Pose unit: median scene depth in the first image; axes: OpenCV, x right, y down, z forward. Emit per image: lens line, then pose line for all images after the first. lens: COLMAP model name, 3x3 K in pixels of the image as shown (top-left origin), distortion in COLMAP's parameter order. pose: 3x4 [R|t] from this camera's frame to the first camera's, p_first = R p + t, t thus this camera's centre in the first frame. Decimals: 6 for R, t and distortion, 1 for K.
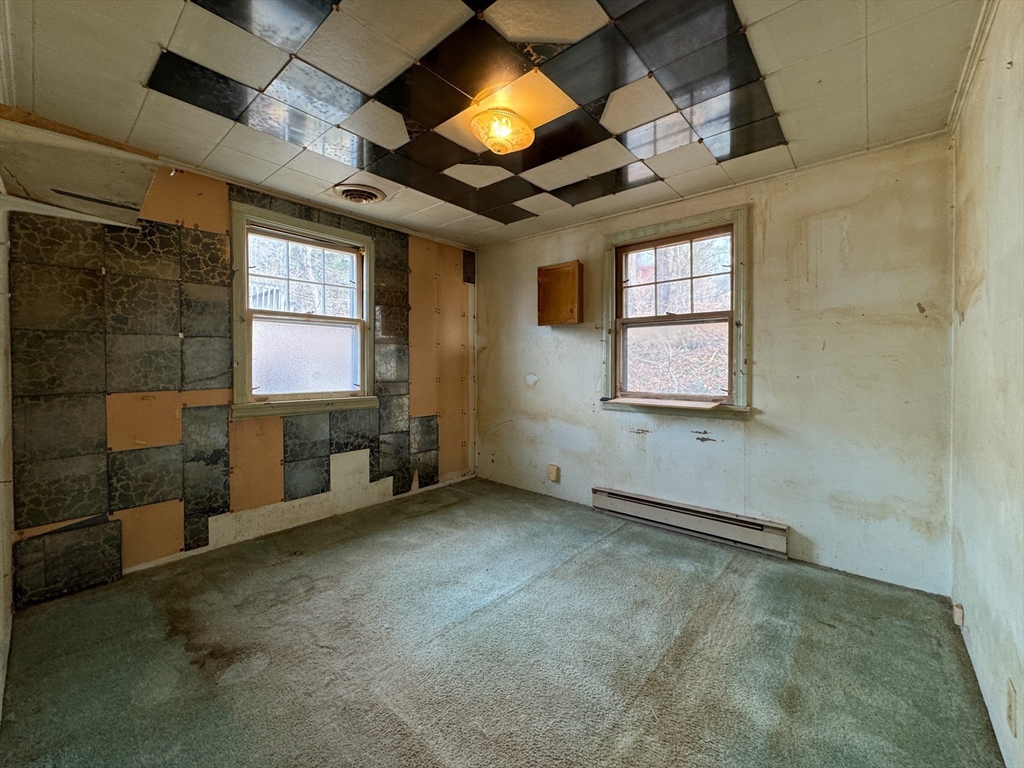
lens RADIAL K [[416.8, 0, 513.0], [0, 416.8, 381.8], [0, 0, 1]] dist [-0.002031, 0.000071]
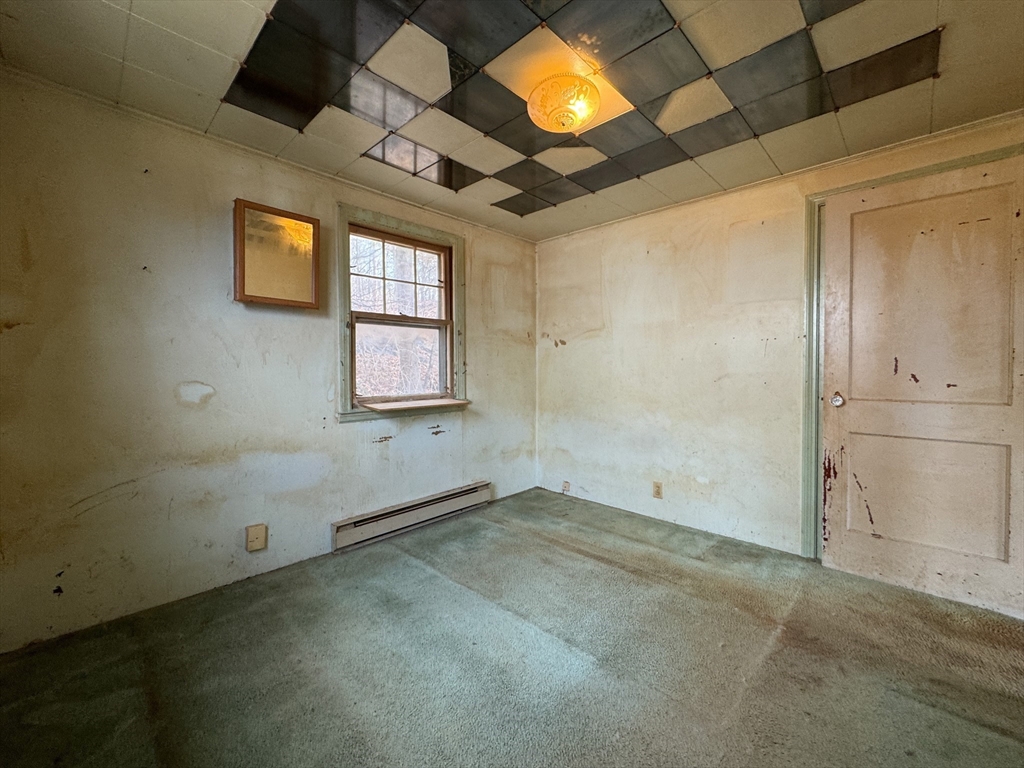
lens RADIAL K [[419.3, 0, 520.5], [0, 419.3, 384.6], [0, 0, 1]] dist [-0.001954, -0.000125]
pose [[0.041093, -0.049001, 0.997953, -0.653963], [0.037019, 0.998186, 0.047488, -0.036096], [-0.998469, 0.034992, 0.042832, 0.728226]]
